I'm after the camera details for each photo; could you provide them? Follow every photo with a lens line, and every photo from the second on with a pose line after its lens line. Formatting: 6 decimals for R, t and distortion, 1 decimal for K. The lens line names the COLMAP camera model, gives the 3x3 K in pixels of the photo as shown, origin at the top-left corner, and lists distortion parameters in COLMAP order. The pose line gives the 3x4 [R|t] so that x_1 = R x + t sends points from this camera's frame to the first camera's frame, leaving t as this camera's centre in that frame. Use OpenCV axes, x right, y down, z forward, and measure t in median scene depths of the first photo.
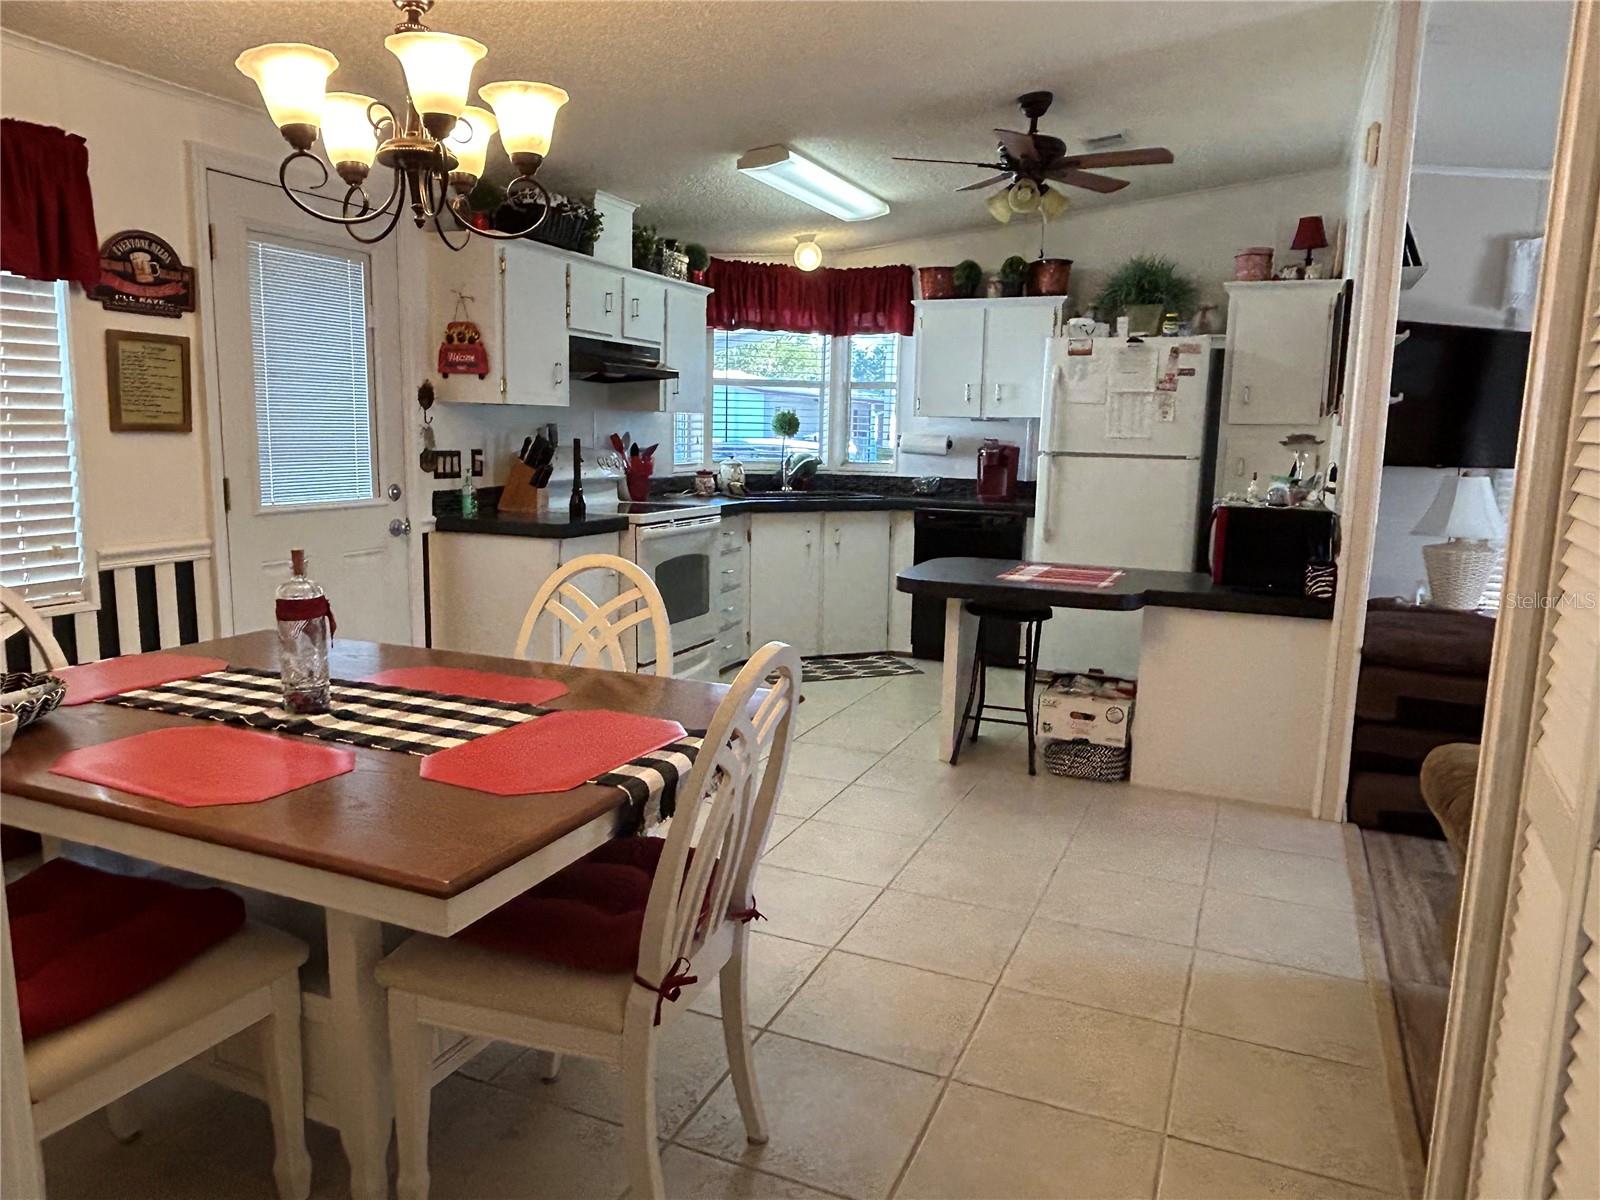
lens RADIAL K [[1093.0, 0, 782.9], [0, 1093.0, 601.0], [0, 0, 1]] dist [-0.008817, -0.001431]
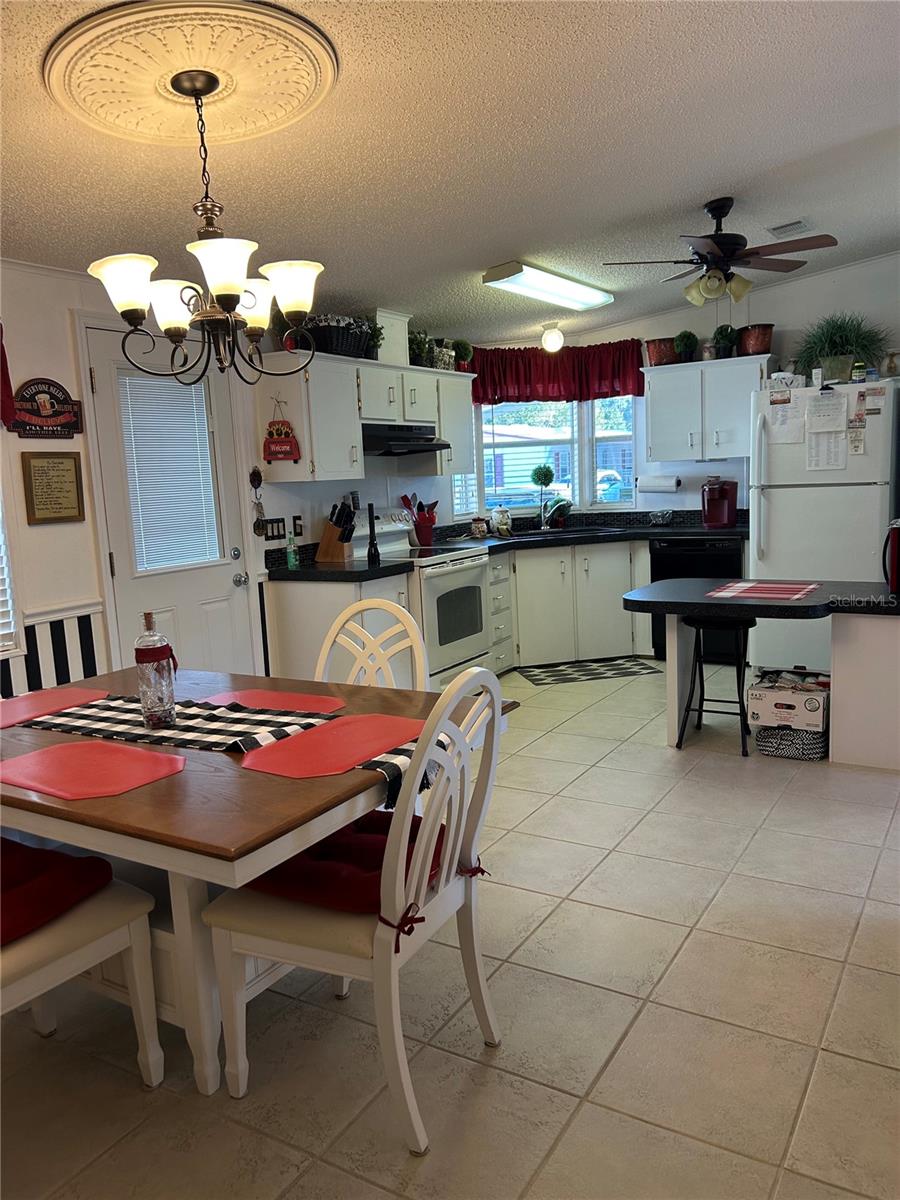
lens RADIAL K [[896.4, 0, 444.9], [0, 896.4, 605.0], [0, 0, 1]] dist [0.042968, -0.060438]
pose [[0.988791, -0.047975, -0.141390, 0.048377], [0.046725, 0.998834, -0.012152, -0.012292], [0.141808, 0.005409, 0.989879, -0.044267]]
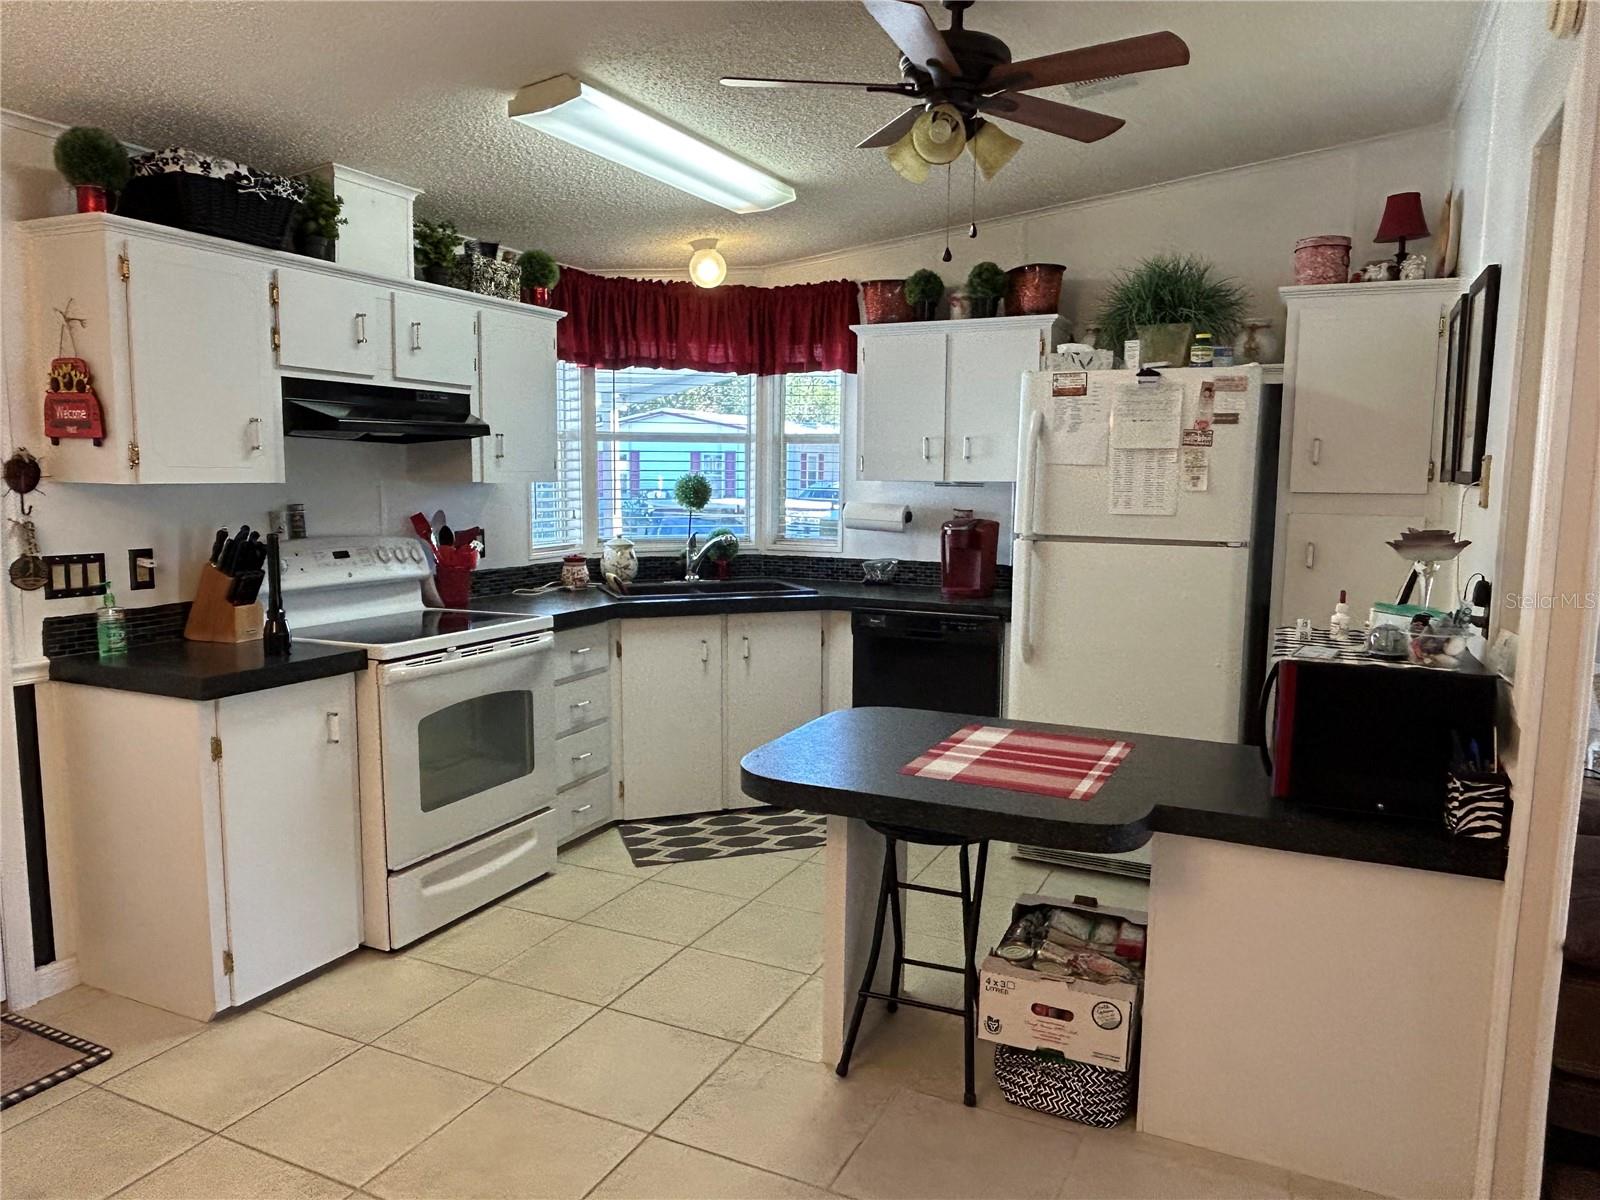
lens RADIAL K [[1093.0, 0, 795.2], [0, 1093.0, 599.9], [0, 0, 1]] dist [-0.008817, -0.001431]
pose [[0.999399, -0.006706, -0.033996, 0.158922], [0.005349, 0.999191, -0.039854, -0.091252], [0.034236, 0.039649, 0.998627, 0.406072]]
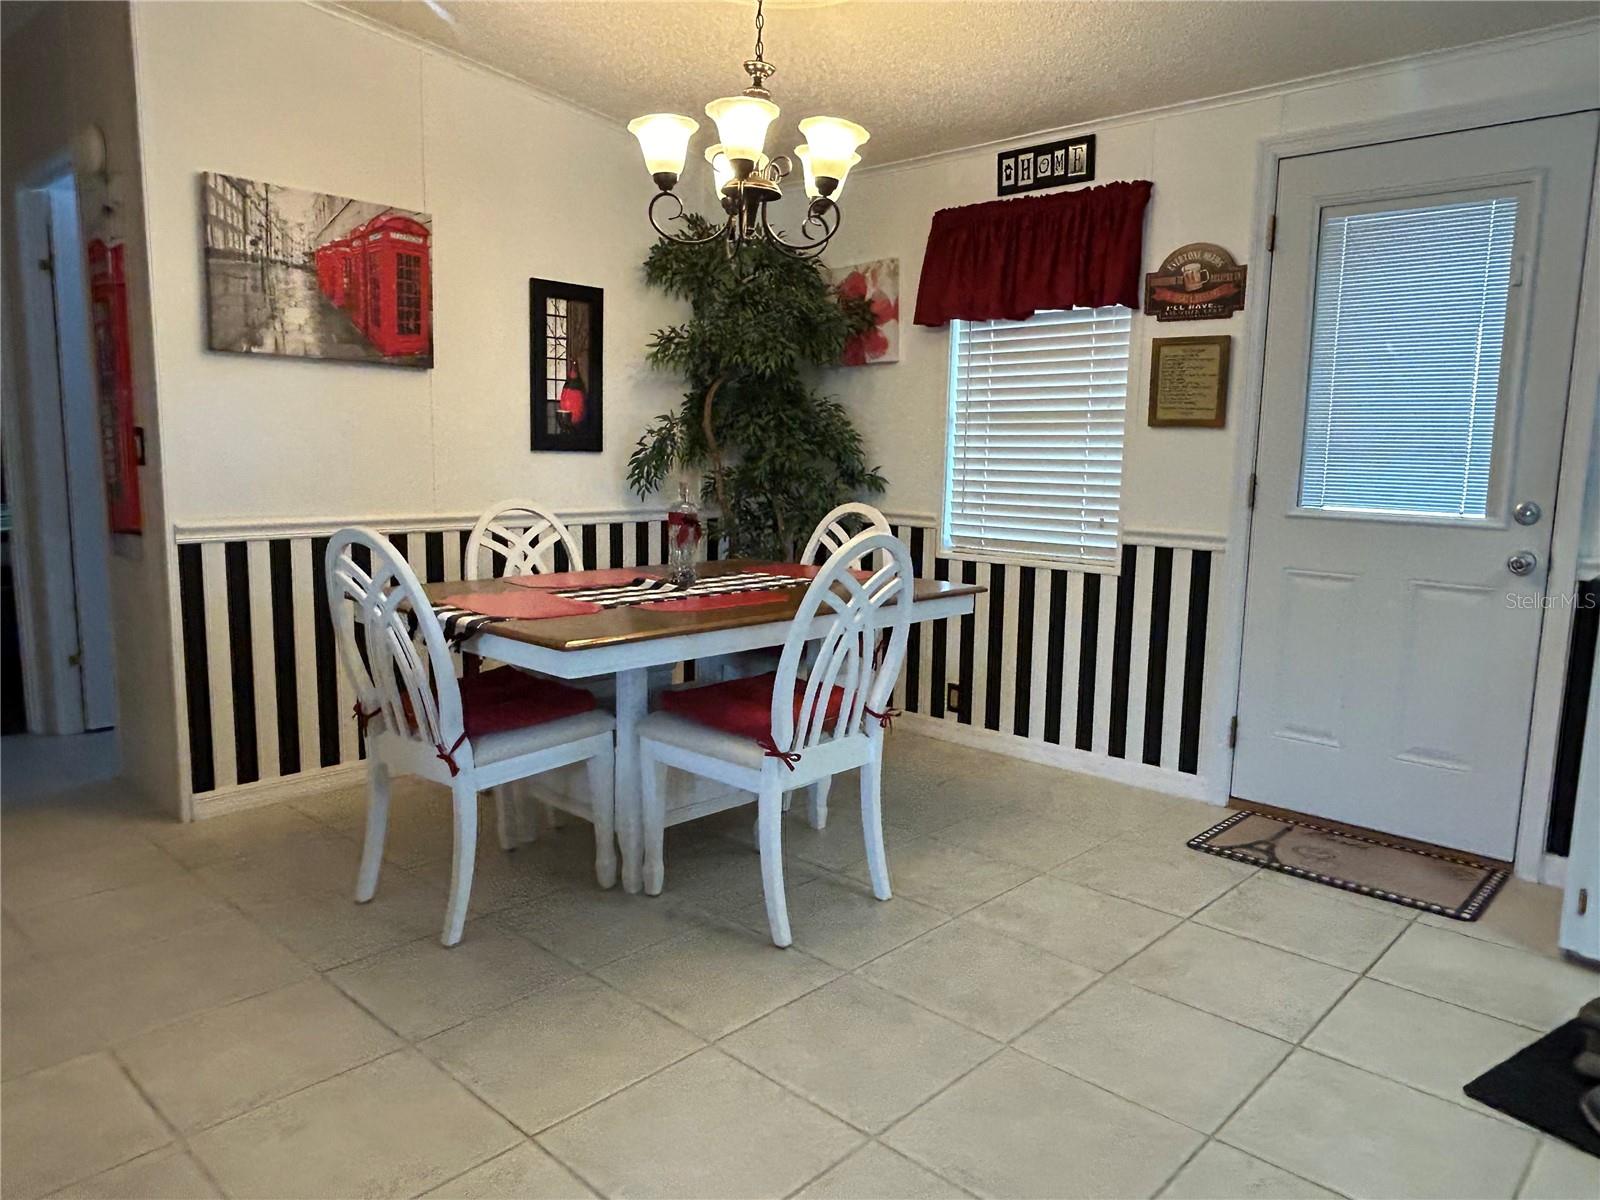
lens RADIAL K [[1093.0, 0, 799.6], [0, 1093.0, 603.4], [0, 0, 1]] dist [-0.008817, -0.001431]
pose [[-0.330763, 0.120470, -0.935993, 0.479435], [-0.170344, 0.967906, 0.184774, -0.096917], [0.928213, 0.220557, -0.299626, 0.811495]]
